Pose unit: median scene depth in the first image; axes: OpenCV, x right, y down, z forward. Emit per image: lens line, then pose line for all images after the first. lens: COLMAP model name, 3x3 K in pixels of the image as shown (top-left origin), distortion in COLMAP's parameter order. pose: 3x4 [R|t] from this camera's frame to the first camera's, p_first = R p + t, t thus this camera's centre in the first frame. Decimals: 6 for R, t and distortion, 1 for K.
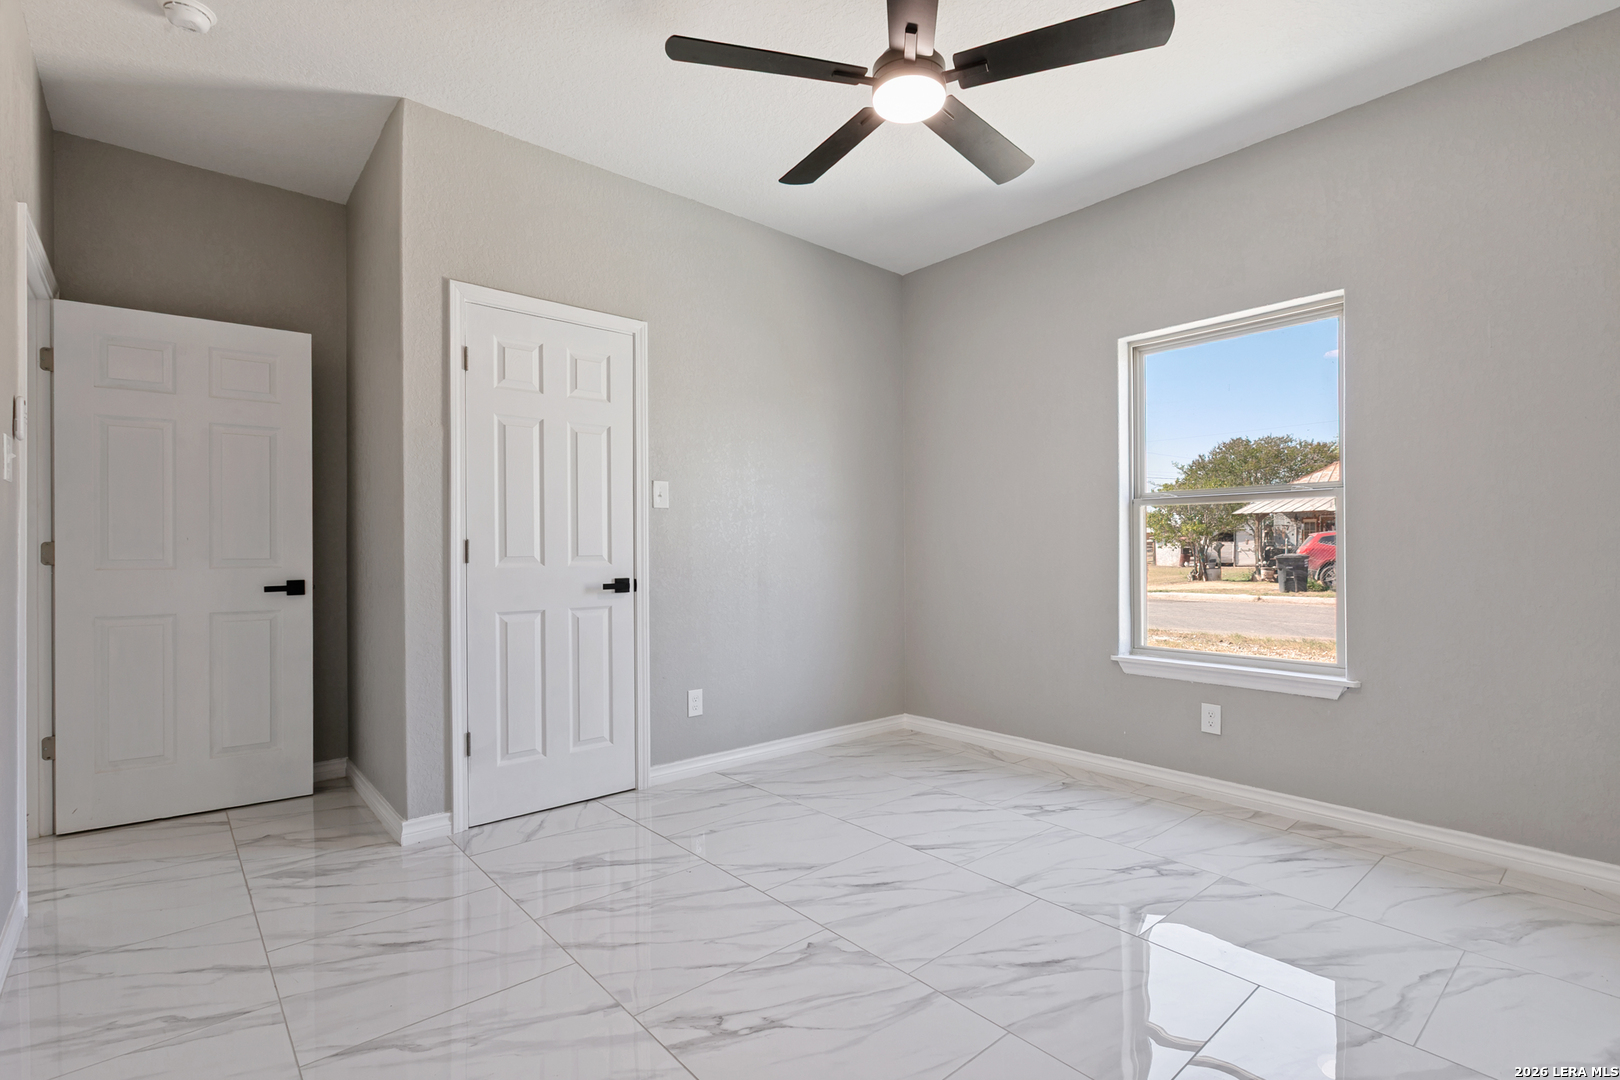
lens RADIAL K [[731.5, 0, 804.7], [0, 731.5, 543.4], [0, 0, 1]] dist [-0.003534, 0.000339]
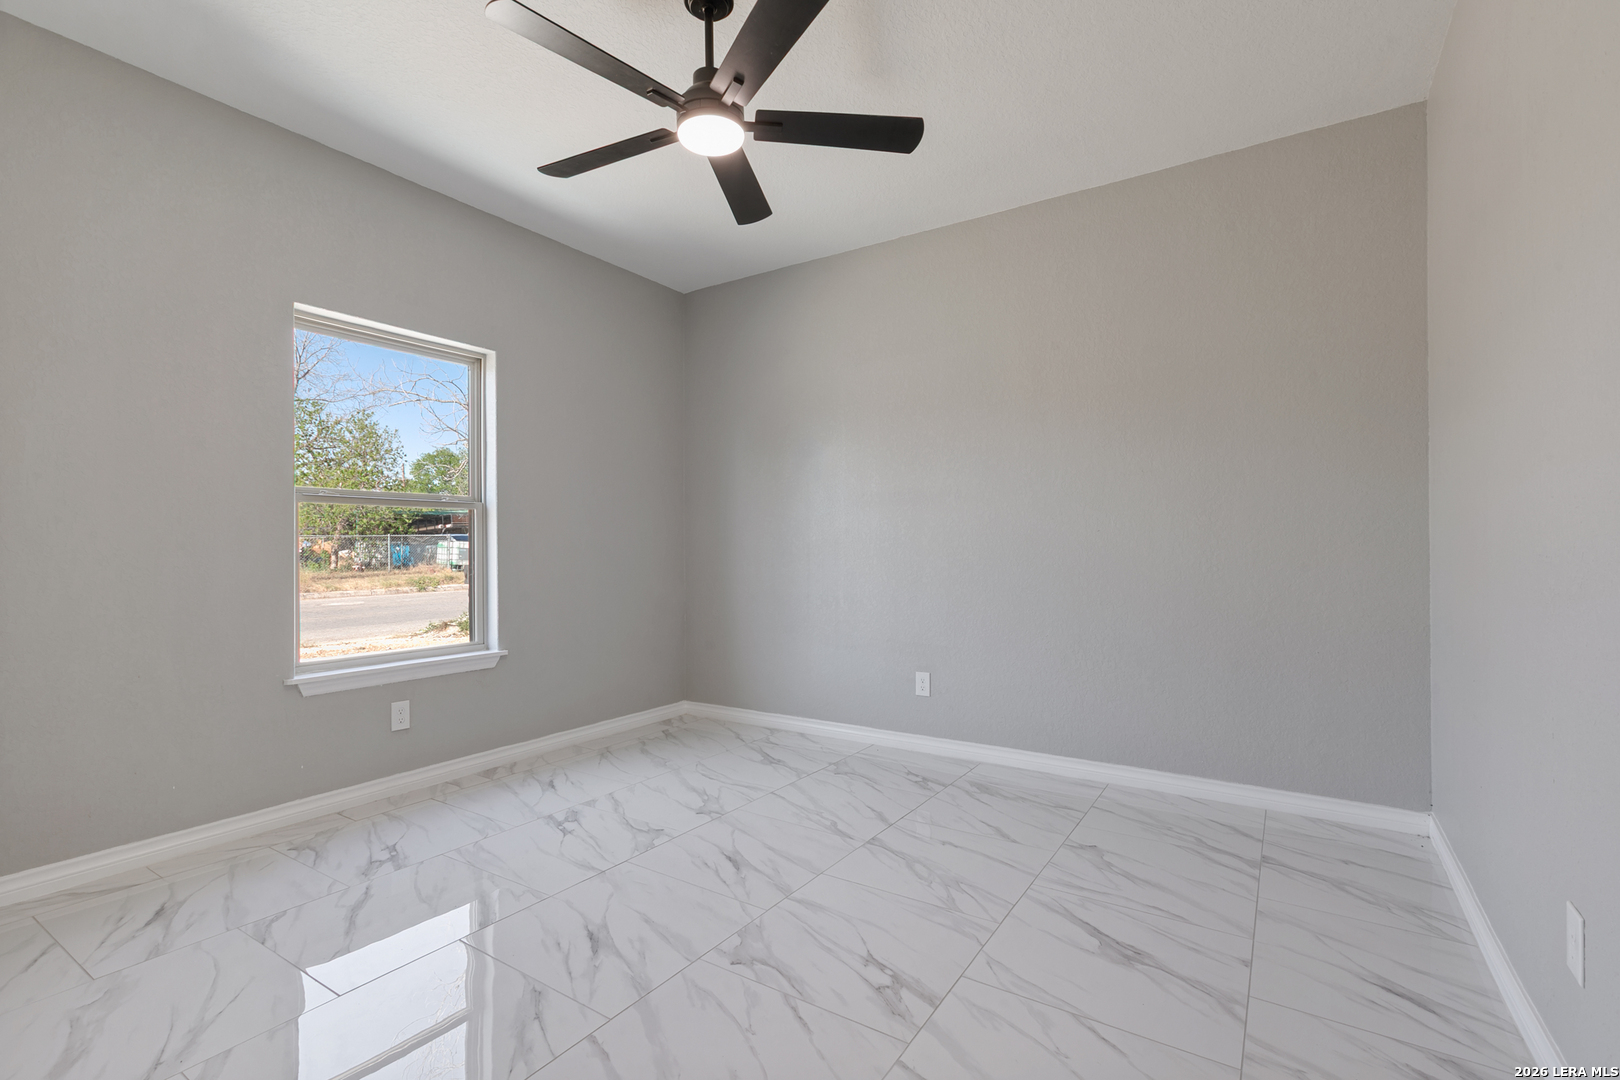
lens RADIAL K [[731.5, 0, 799.0], [0, 731.5, 542.6], [0, 0, 1]] dist [-0.003534, 0.000339]
pose [[-0.249405, 0.008214, 0.968364, -0.706957], [-0.000994, 0.999961, -0.008738, 0.006350], [-0.968399, -0.003142, -0.249387, 0.869427]]
